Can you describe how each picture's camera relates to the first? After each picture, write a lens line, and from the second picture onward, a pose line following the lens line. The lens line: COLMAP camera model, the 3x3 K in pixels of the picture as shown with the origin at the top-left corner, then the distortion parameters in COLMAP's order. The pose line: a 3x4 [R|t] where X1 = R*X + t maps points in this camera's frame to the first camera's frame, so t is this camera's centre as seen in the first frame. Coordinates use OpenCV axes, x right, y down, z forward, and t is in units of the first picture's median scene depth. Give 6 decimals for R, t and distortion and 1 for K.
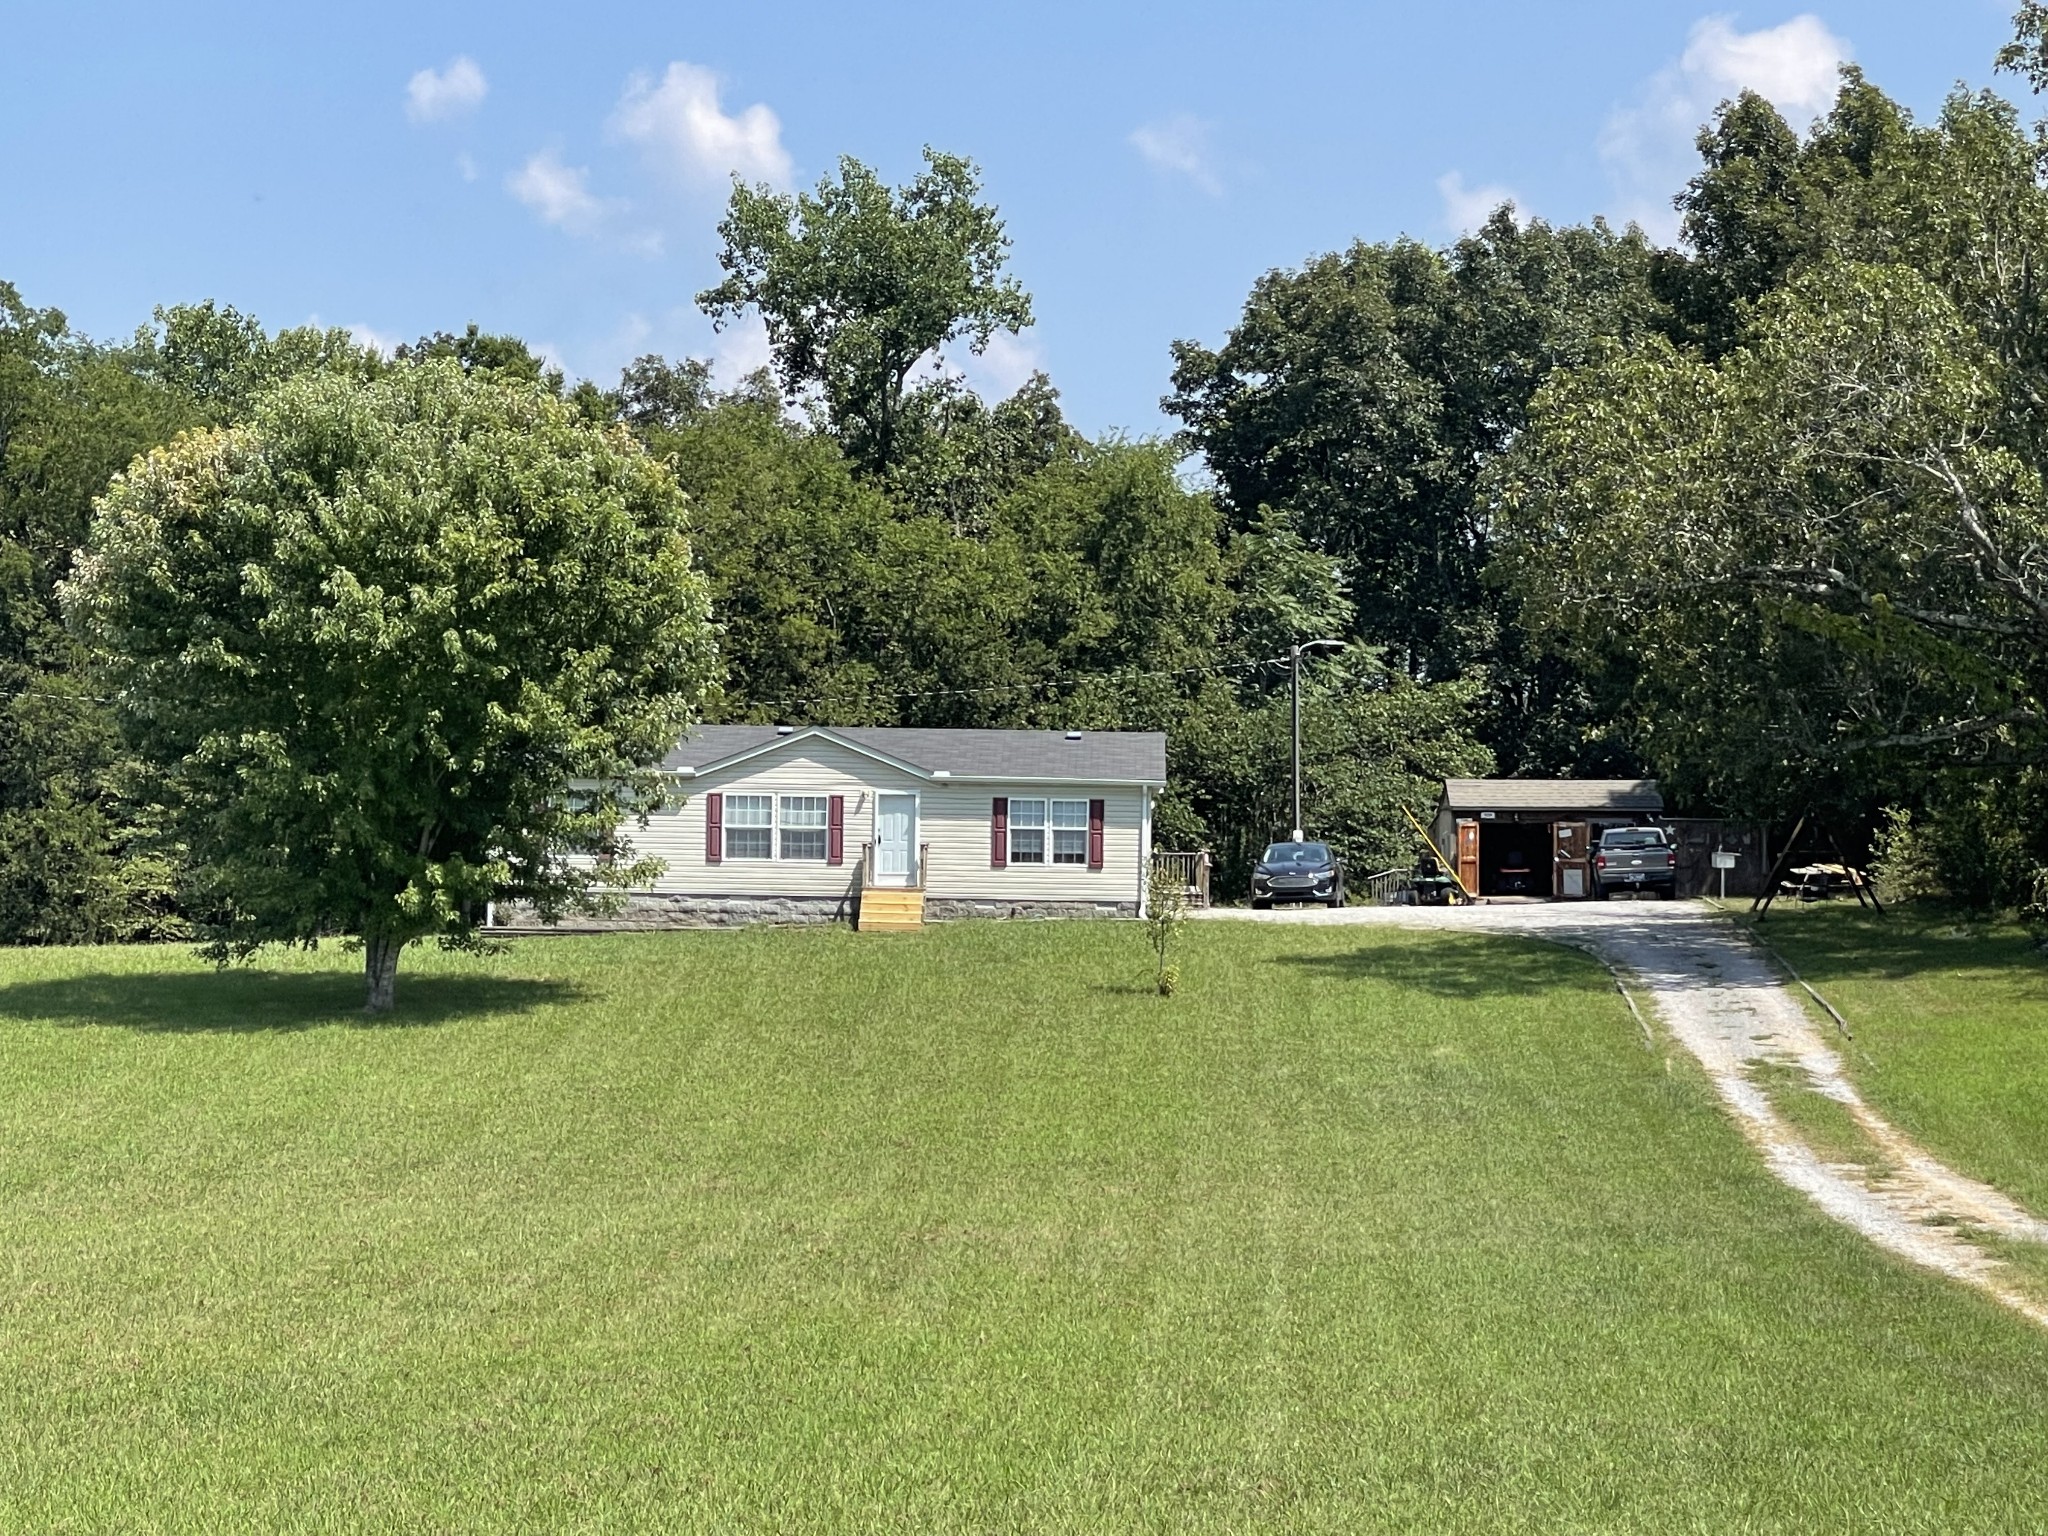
lens RADIAL K [[5641.8, 0, 1024.0], [0, 5641.8, 768.0], [0, 0, 1]] dist [0.077039, 1.232730]
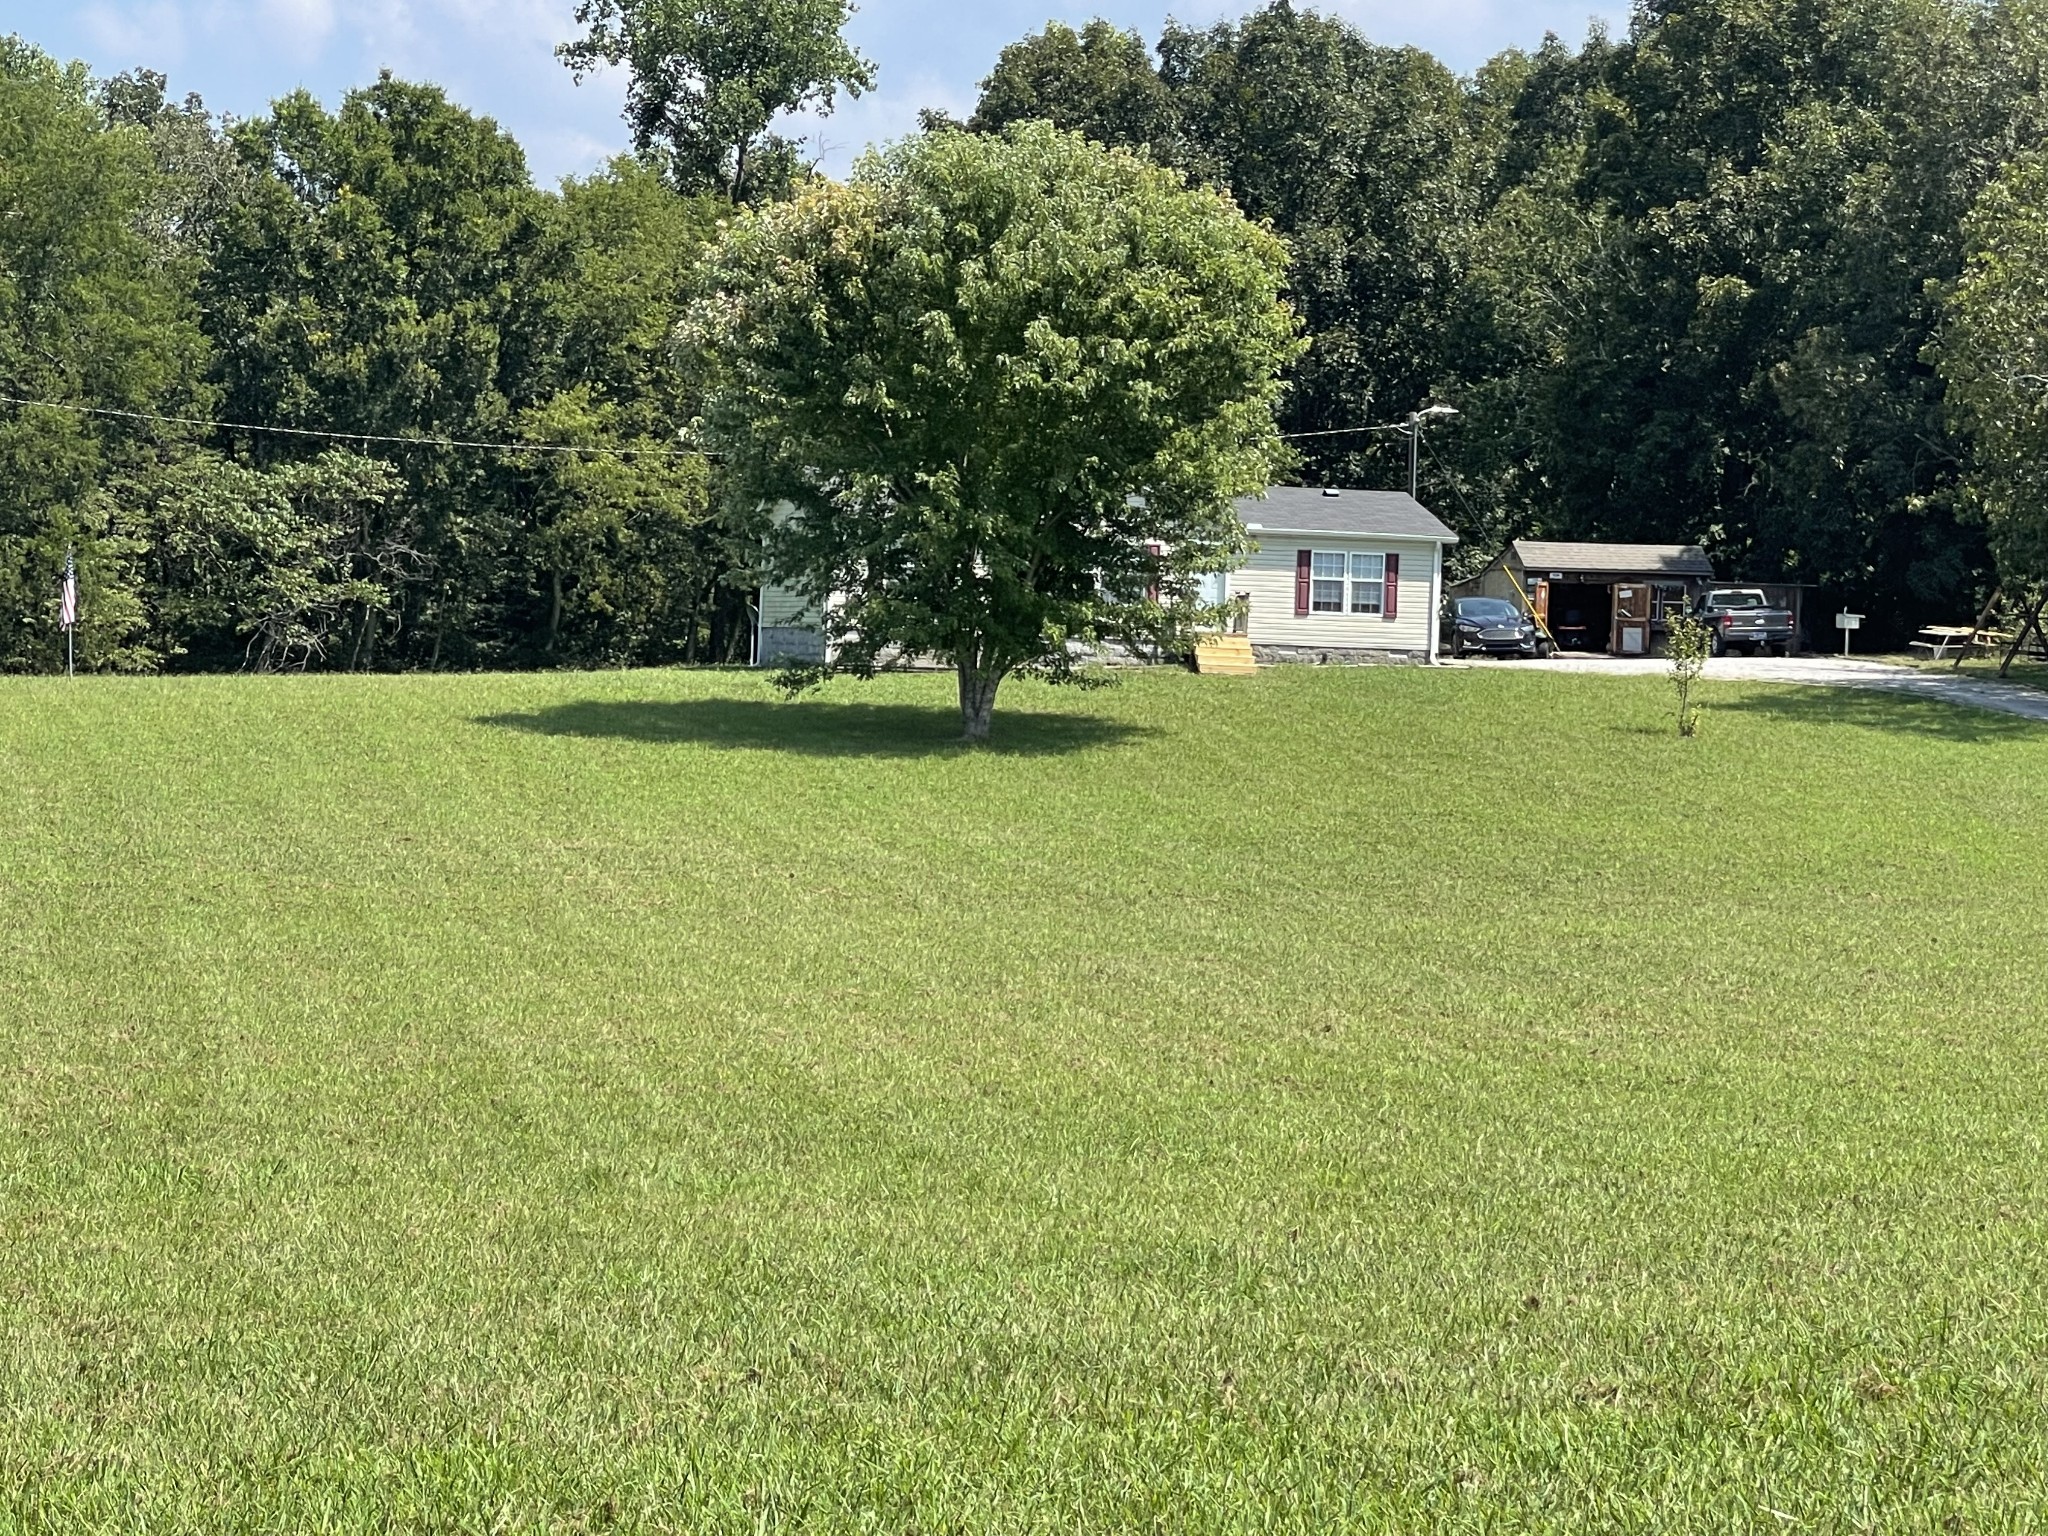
lens RADIAL K [[5641.8, 0, 1024.0], [0, 5641.8, 768.0], [0, 0, 1]] dist [0.077039, 1.232730]
pose [[0.976186, 0.013701, 0.216501, -0.285075], [-0.022851, 0.998946, 0.039820, 0.005176], [-0.215727, -0.043819, 0.975470, -0.026429]]
